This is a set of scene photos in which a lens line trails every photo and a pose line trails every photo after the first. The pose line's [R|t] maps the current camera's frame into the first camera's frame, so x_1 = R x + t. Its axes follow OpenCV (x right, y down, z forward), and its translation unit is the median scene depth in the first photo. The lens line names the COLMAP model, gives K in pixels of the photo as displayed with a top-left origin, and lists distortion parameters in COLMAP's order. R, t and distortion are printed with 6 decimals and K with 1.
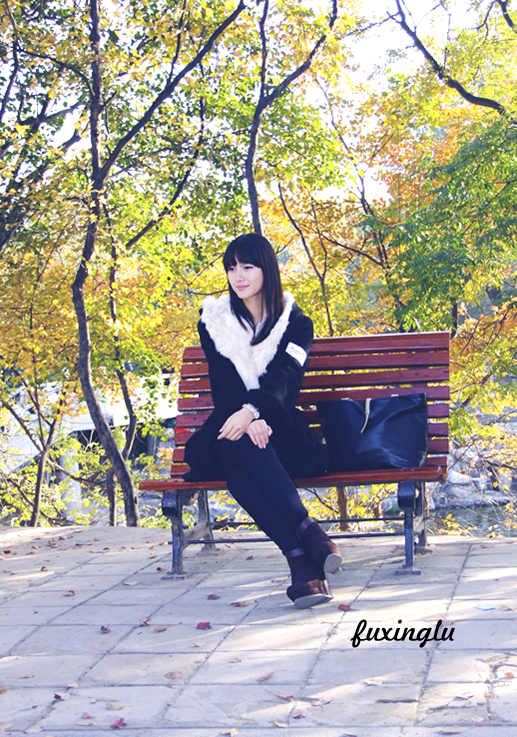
lens RADIAL K [[2037.8, 0, 261.4], [0, 2037.8, 364.8], [0, 0, 1]] dist [-0.081777, 0.000000]
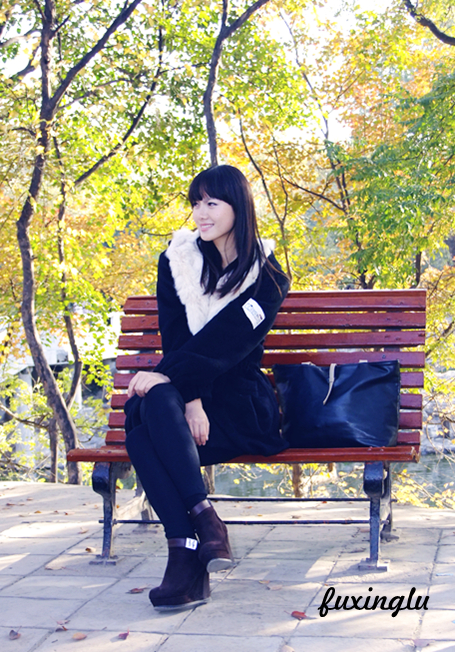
lens RADIAL K [[1802.8, 0, 228.7], [0, 1802.8, 326.9], [0, 0, 1]] dist [-0.081777, 0.000000]
pose [[0.999499, 0.031312, 0.004512, 0.002699], [-0.031388, 0.999346, 0.017938, -0.007976], [-0.003947, -0.018070, 0.999829, 0.155098]]
